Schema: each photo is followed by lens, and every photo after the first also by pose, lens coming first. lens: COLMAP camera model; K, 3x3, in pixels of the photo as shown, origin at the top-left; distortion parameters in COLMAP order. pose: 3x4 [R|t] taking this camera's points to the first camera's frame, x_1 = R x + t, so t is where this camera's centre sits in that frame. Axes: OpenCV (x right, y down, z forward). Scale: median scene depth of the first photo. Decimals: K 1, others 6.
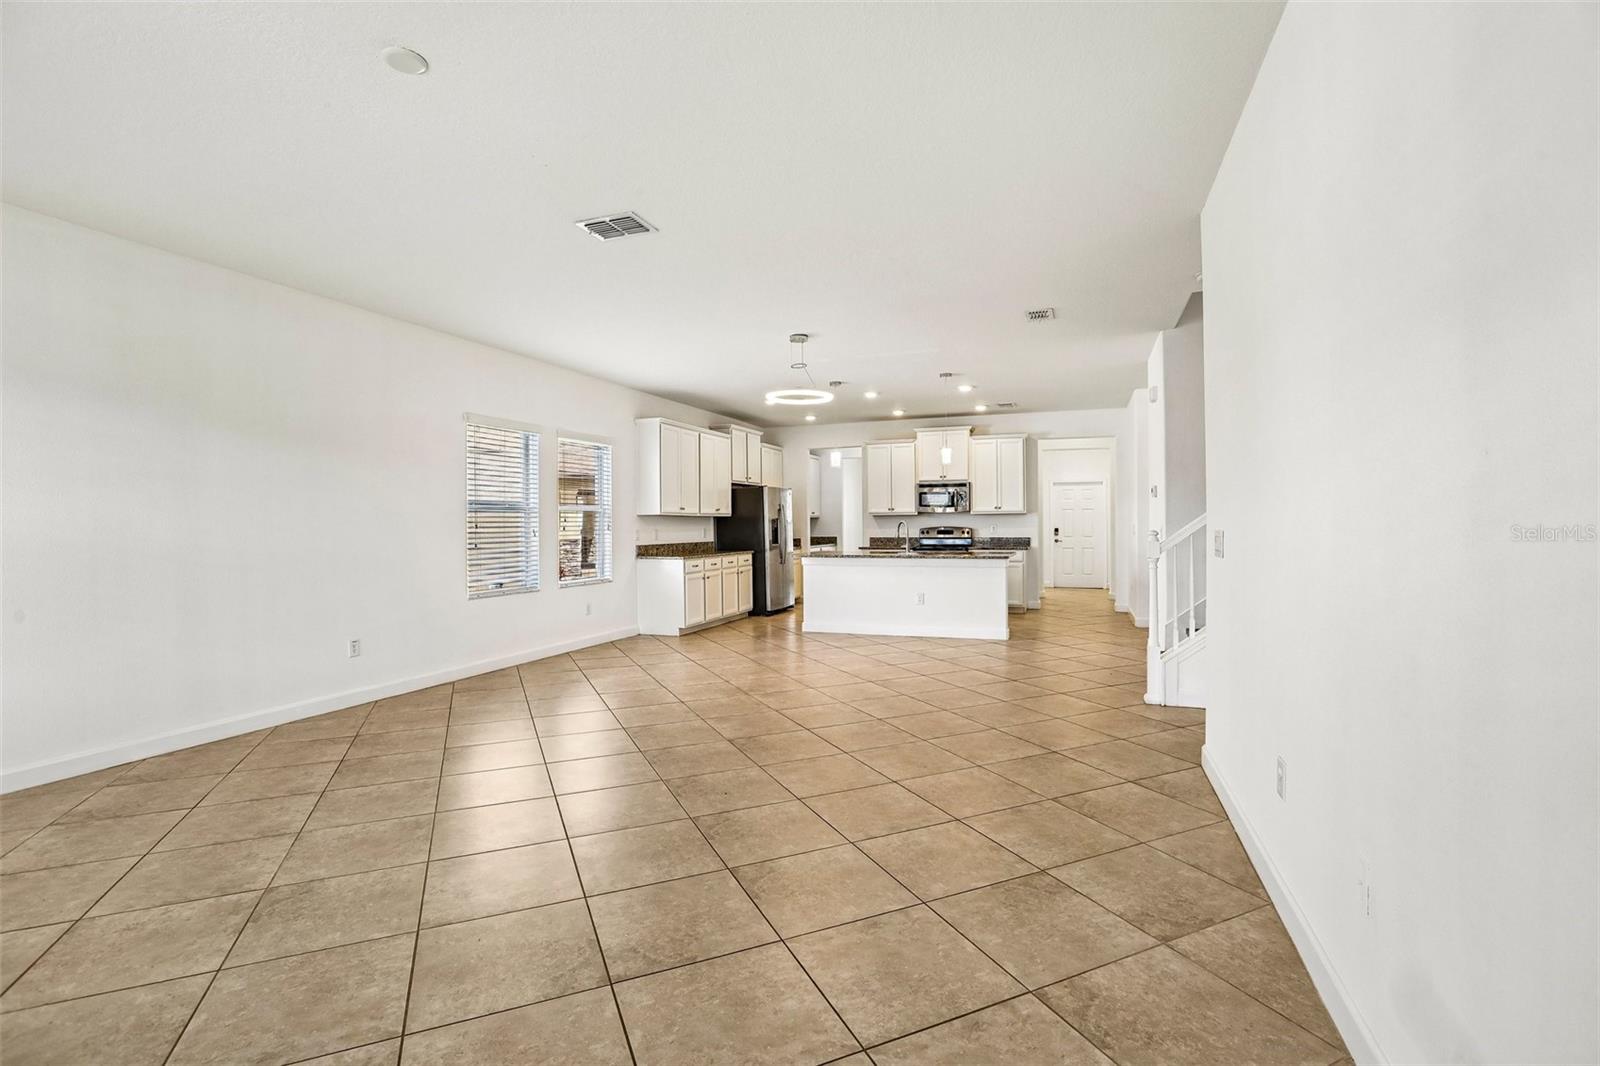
lens RADIAL K [[726.7, 0, 801.2], [0, 726.7, 517.4], [0, 0, 1]] dist [-0.039044, 0.008669]
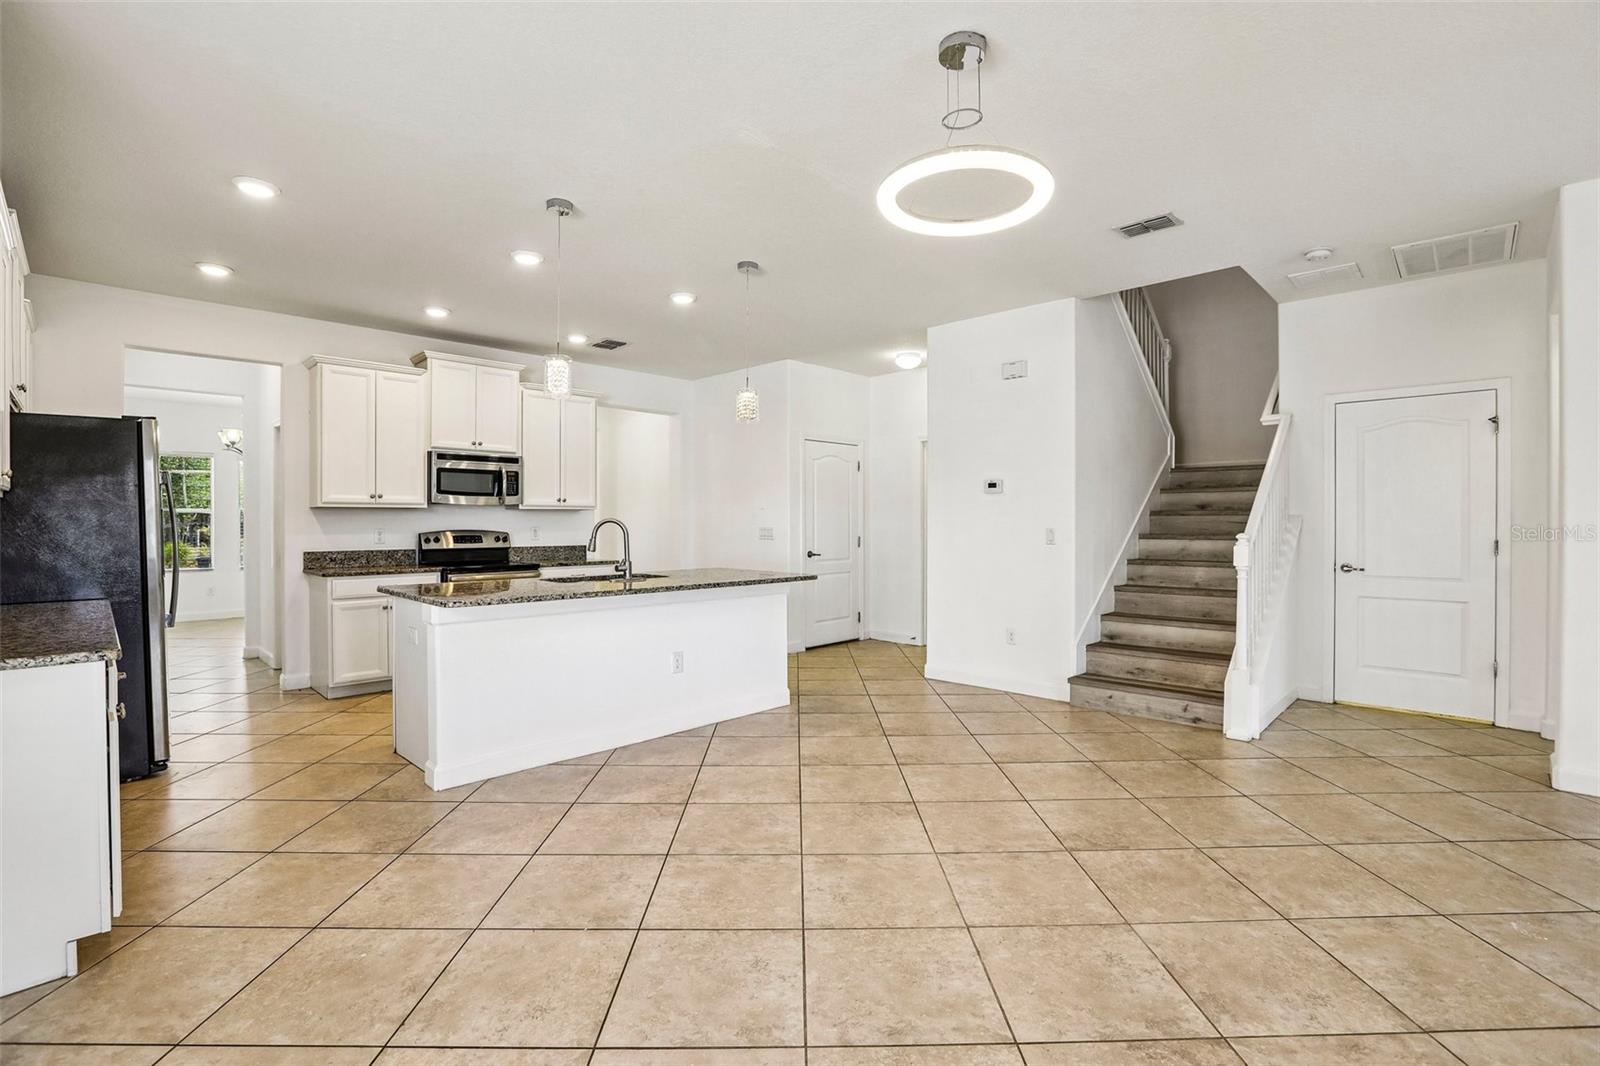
lens RADIAL K [[726.7, 0, 803.7], [0, 726.7, 502.3], [0, 0, 1]] dist [-0.039044, 0.008669]
pose [[0.399103, 0.032692, 0.916323, -0.231234], [-0.008329, 0.999452, -0.032030, 0.007269], [-0.916868, 0.005151, 0.399157, 0.547178]]
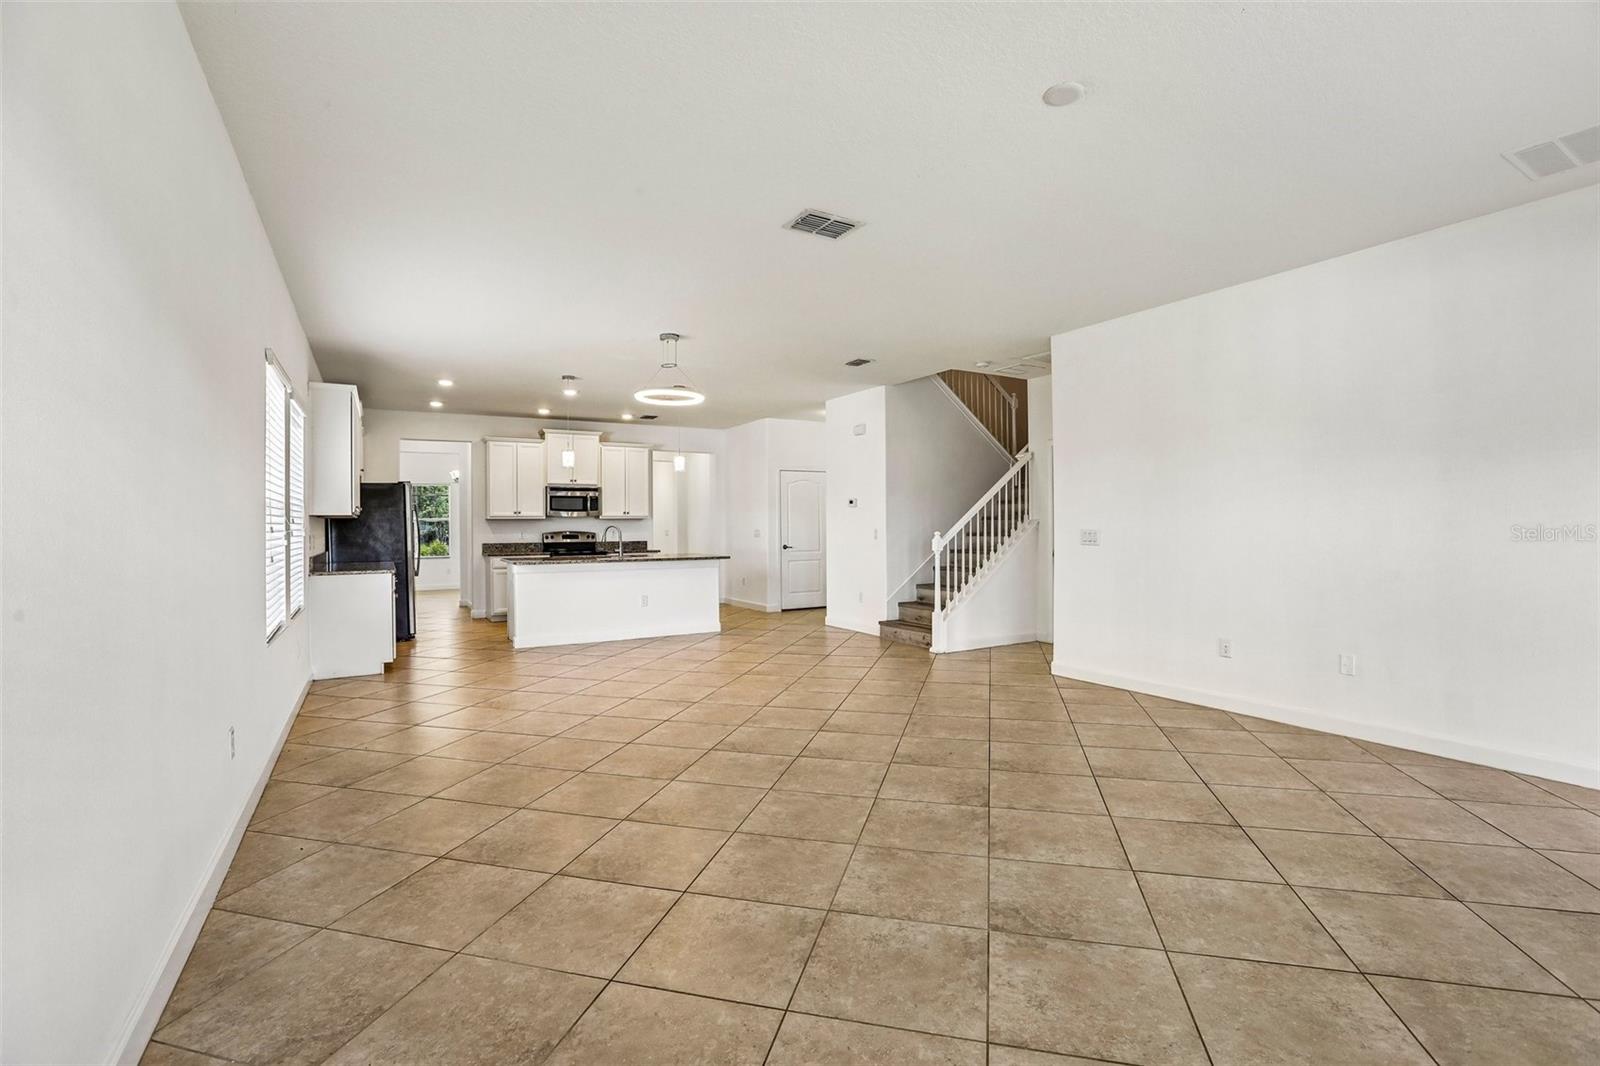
lens RADIAL K [[726.7, 0, 801.2], [0, 726.7, 521.3], [0, 0, 1]] dist [-0.039044, 0.008669]
pose [[0.626779, 0.006706, 0.779168, -0.385813], [-0.003817, 0.999977, -0.005537, 0.003464], [-0.779188, 0.000497, 0.626790, 0.147592]]
